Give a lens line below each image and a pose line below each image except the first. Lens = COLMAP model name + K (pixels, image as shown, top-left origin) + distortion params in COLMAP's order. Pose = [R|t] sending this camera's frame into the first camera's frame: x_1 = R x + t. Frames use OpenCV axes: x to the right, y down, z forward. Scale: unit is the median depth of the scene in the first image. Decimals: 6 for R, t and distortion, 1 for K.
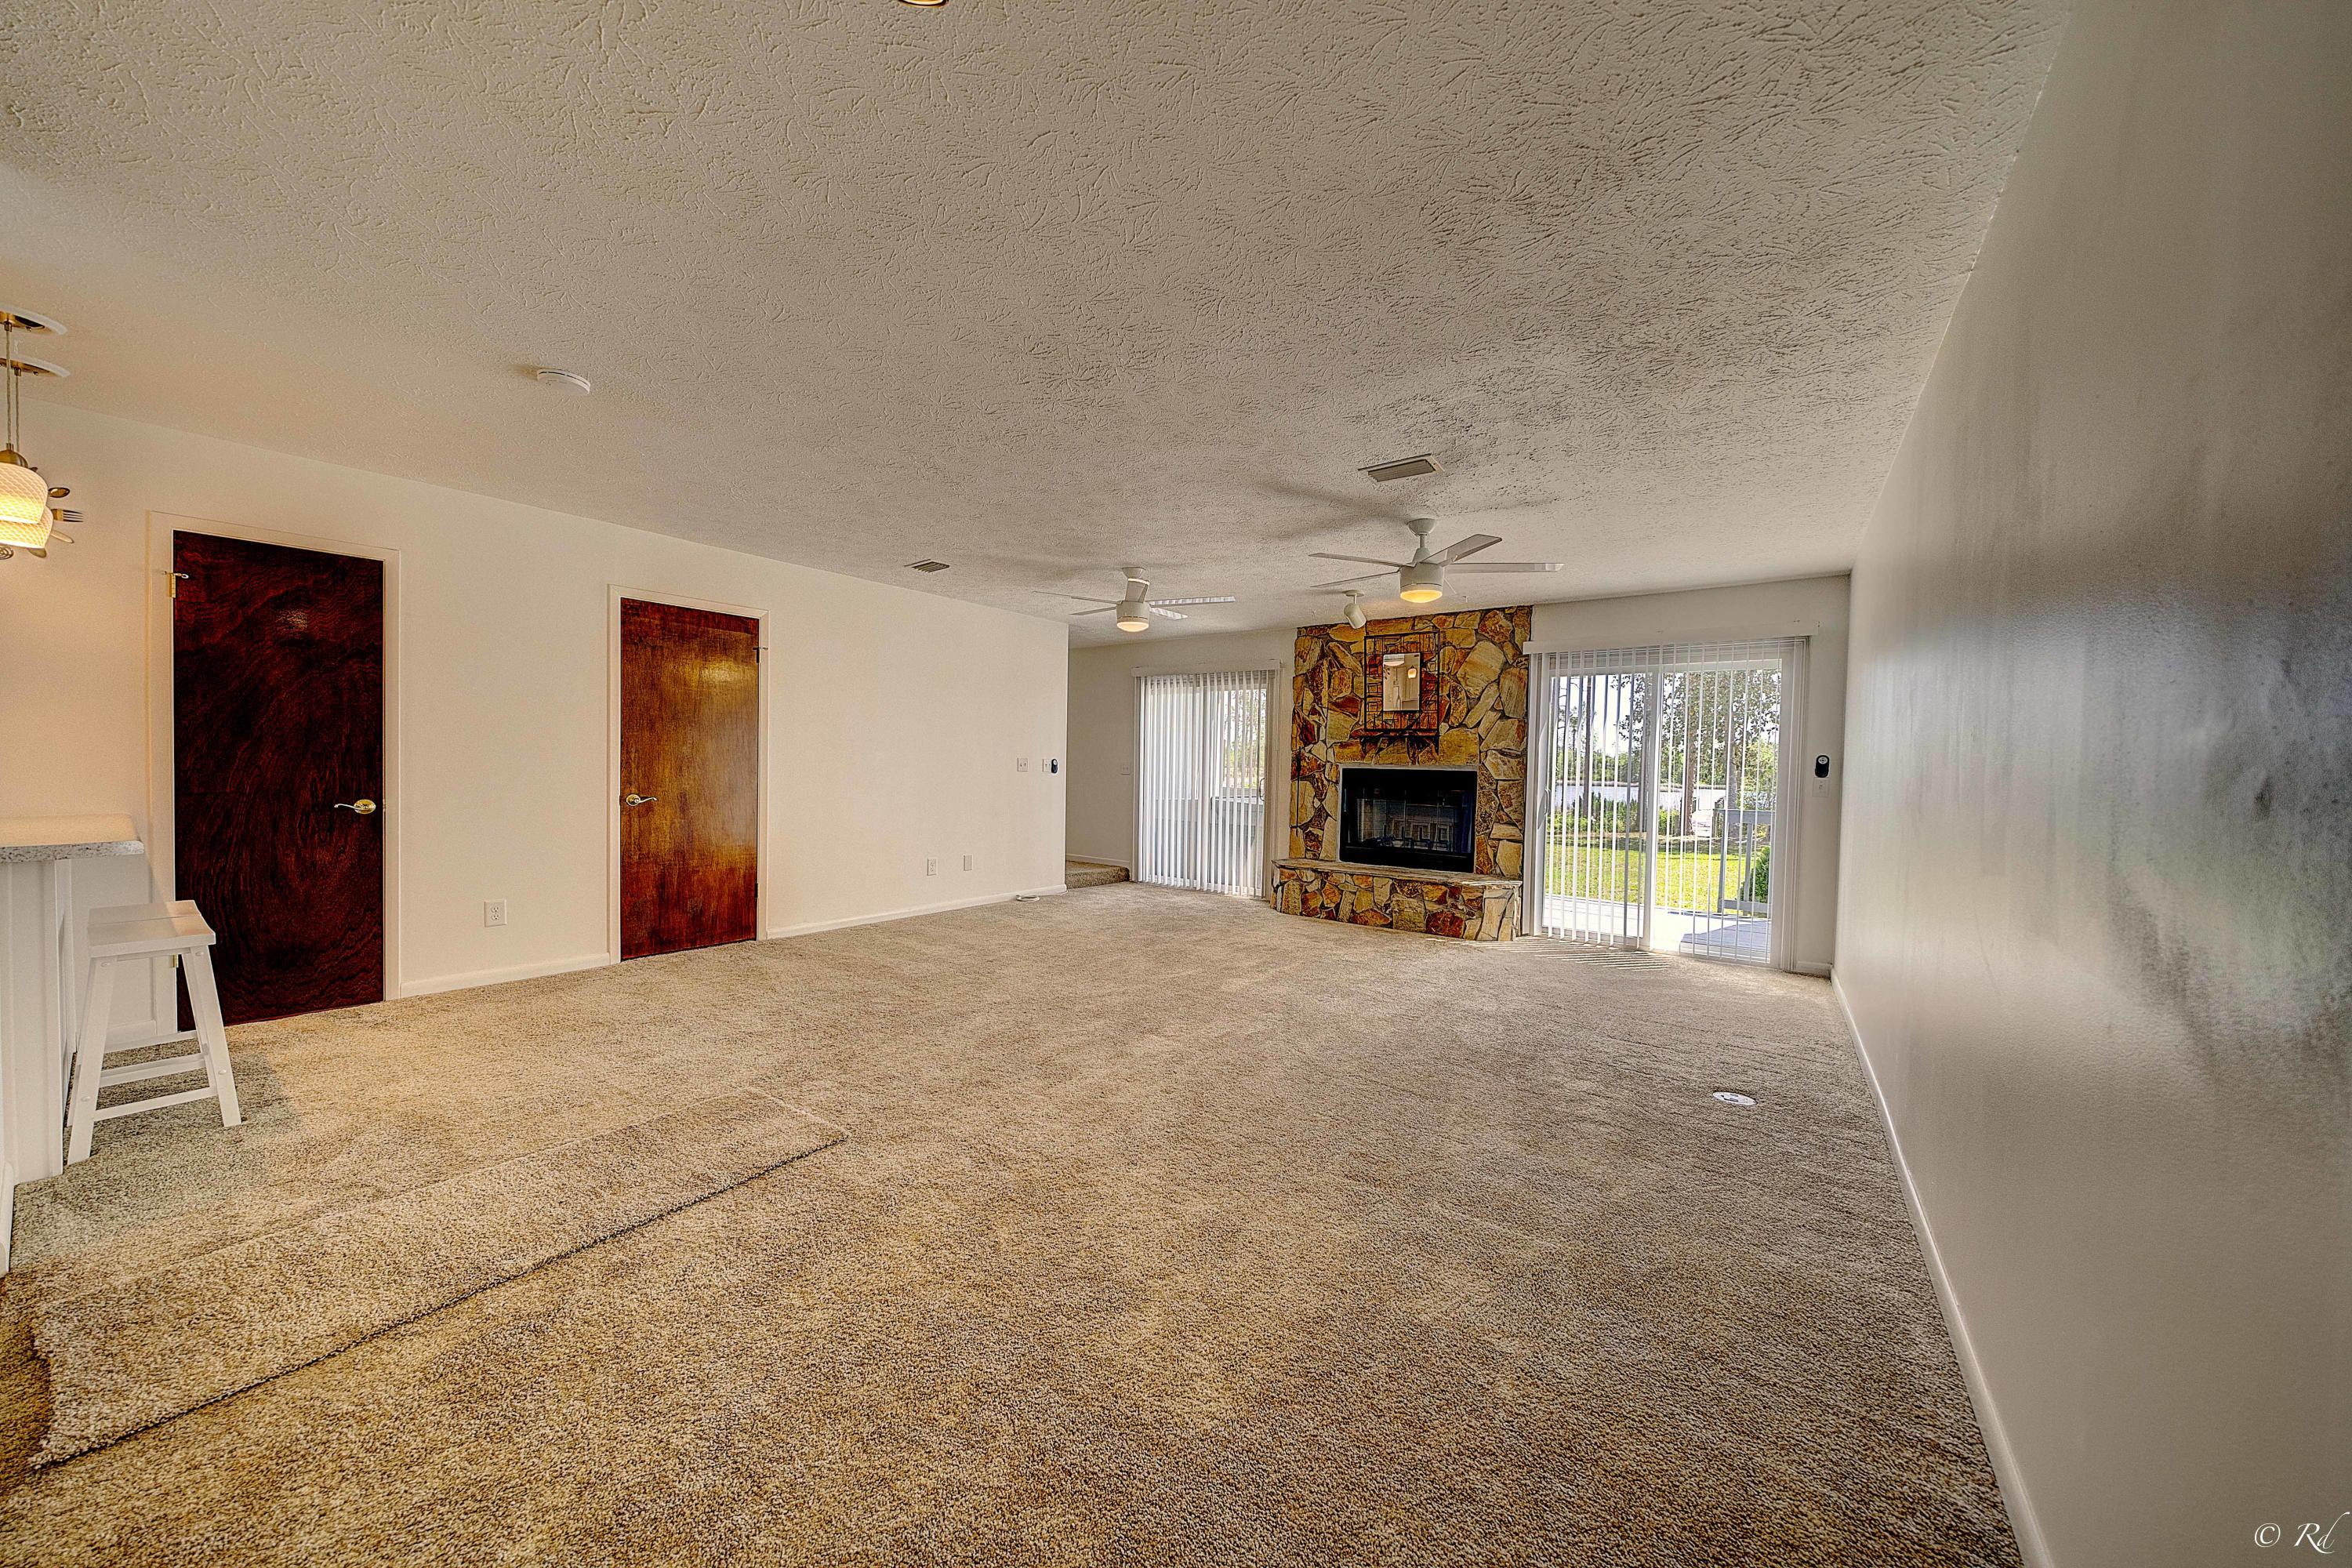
lens RADIAL K [[800.8, 0, 1172.5], [0, 800.8, 781.3], [0, 0, 1]] dist [-0.000663, 0.000054]
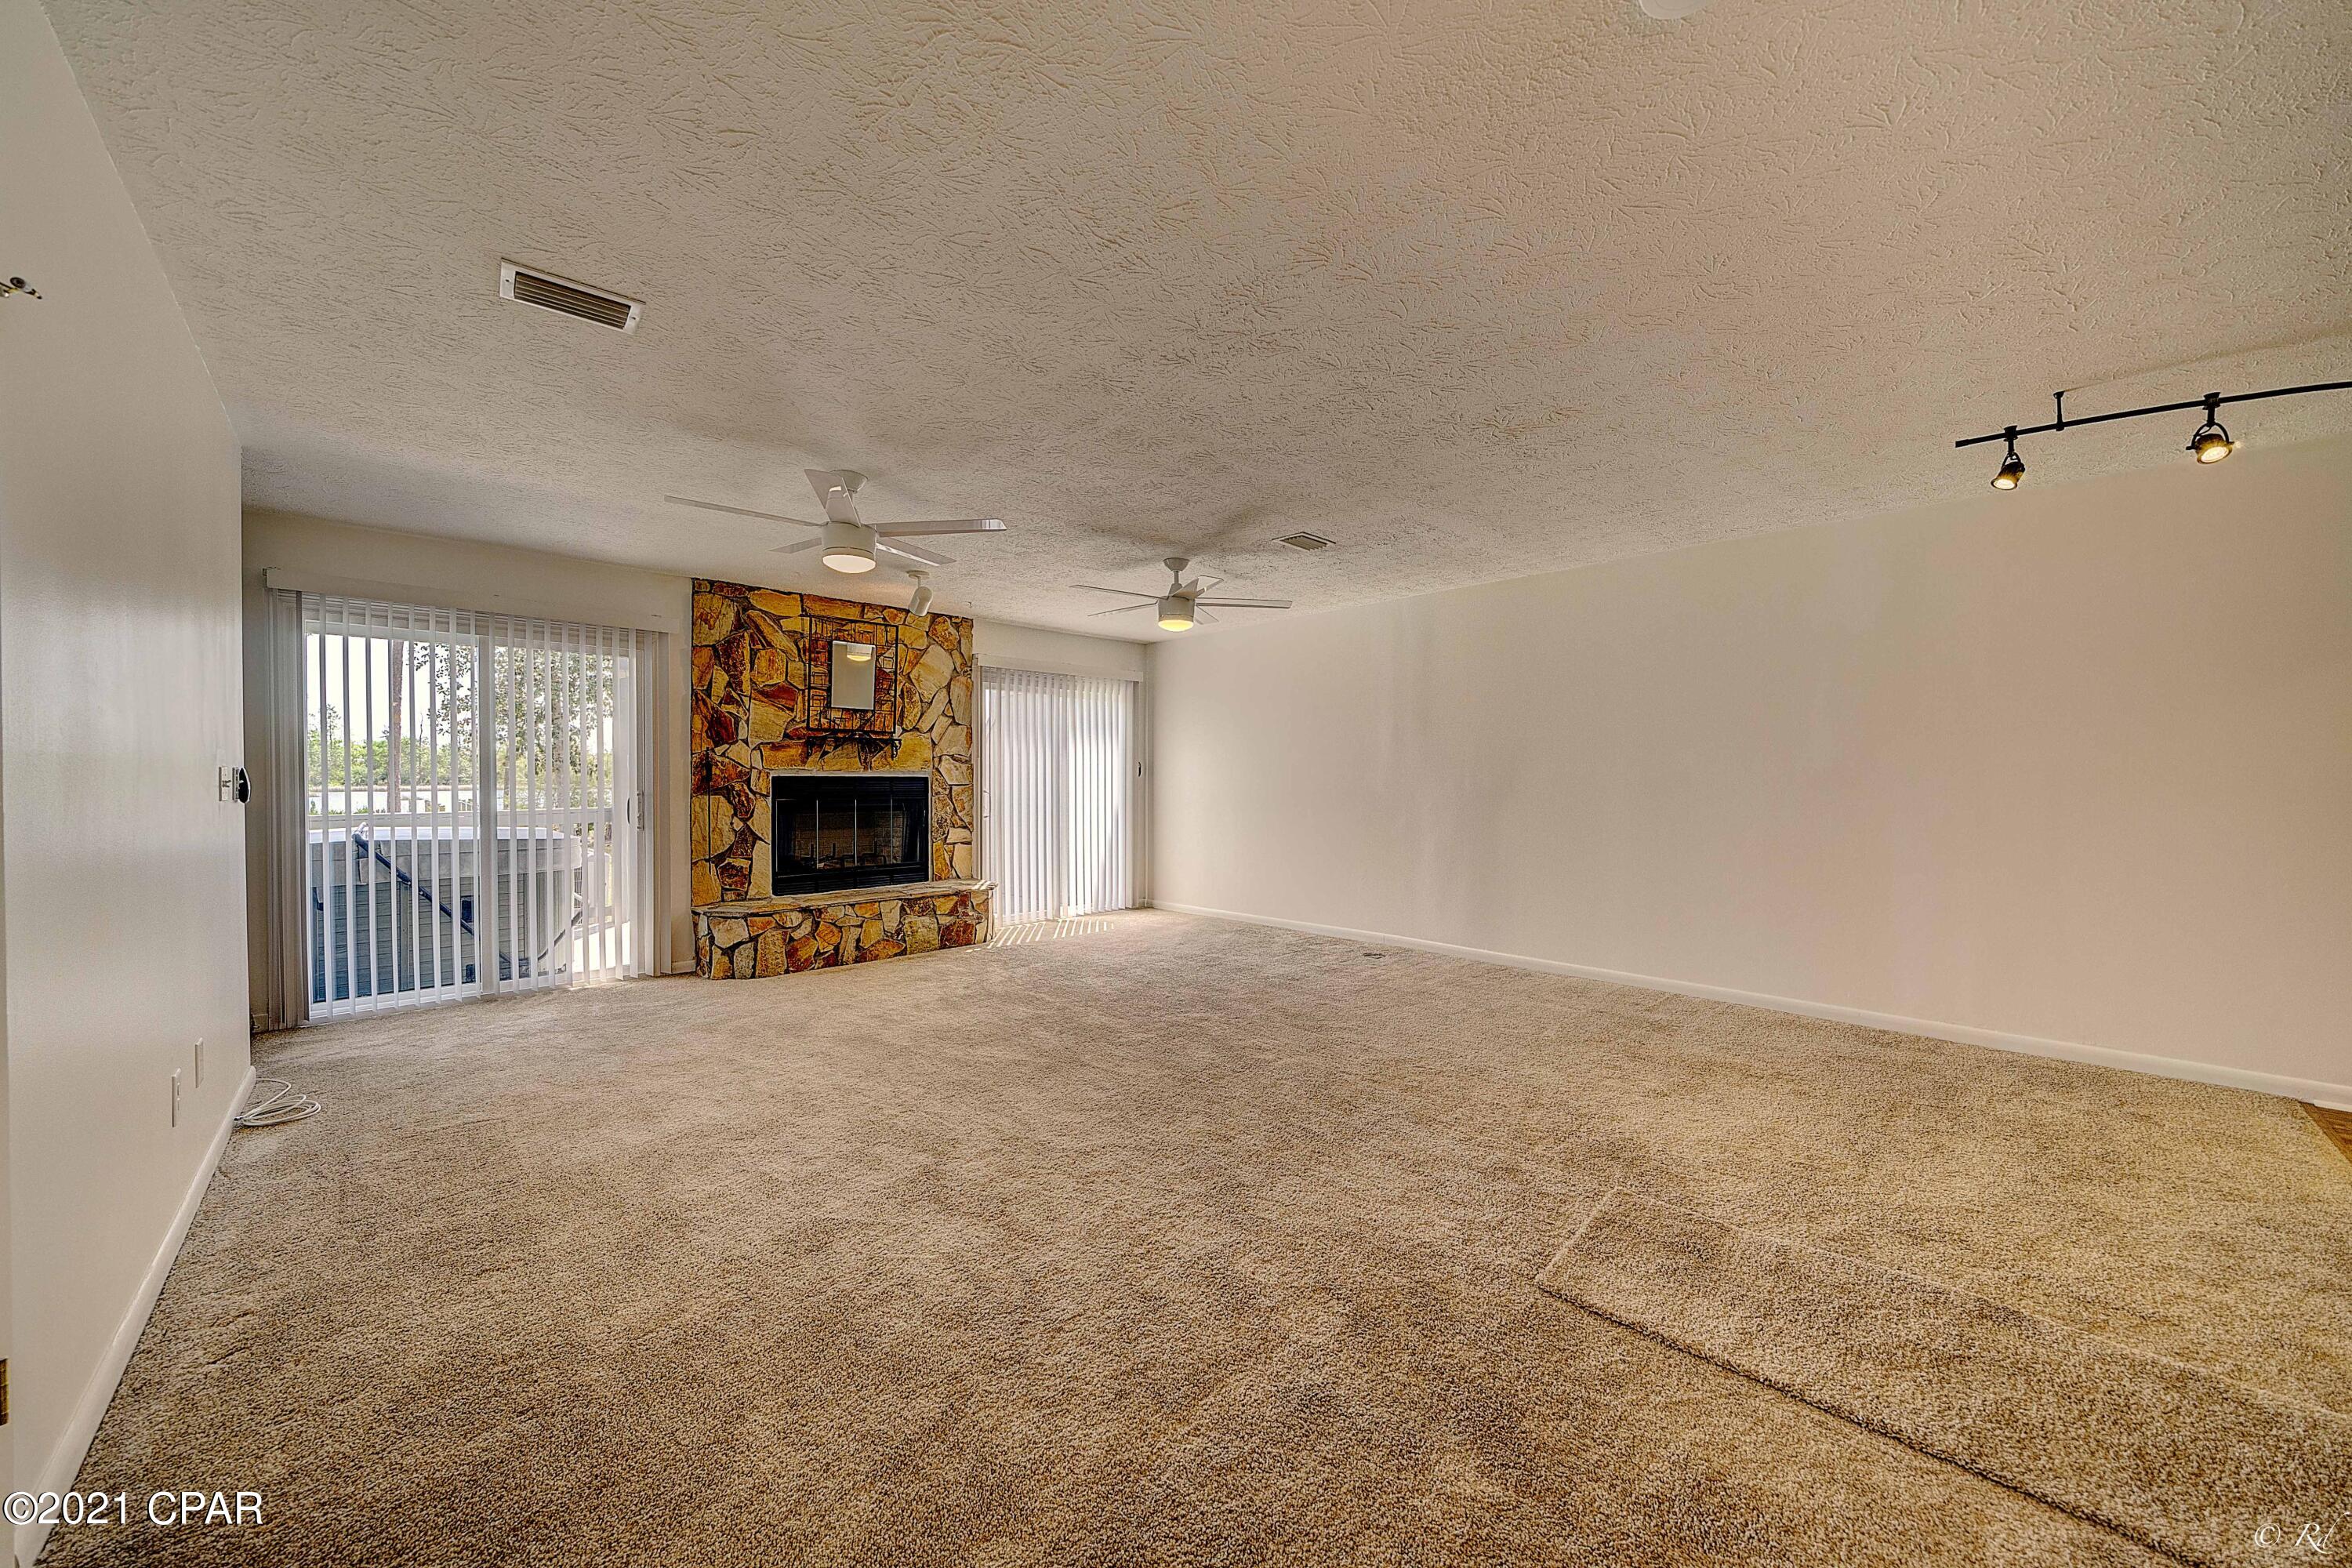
lens RADIAL K [[840.1, 0, 1176.0], [0, 840.1, 784.0], [0, 0, 1]] dist [-0.002279, -0.000139]
pose [[0.161201, -0.027503, 0.986538, -0.556481], [0.024078, 0.999424, 0.023927, -0.020242], [-0.986628, 0.019897, 0.161770, 0.512190]]
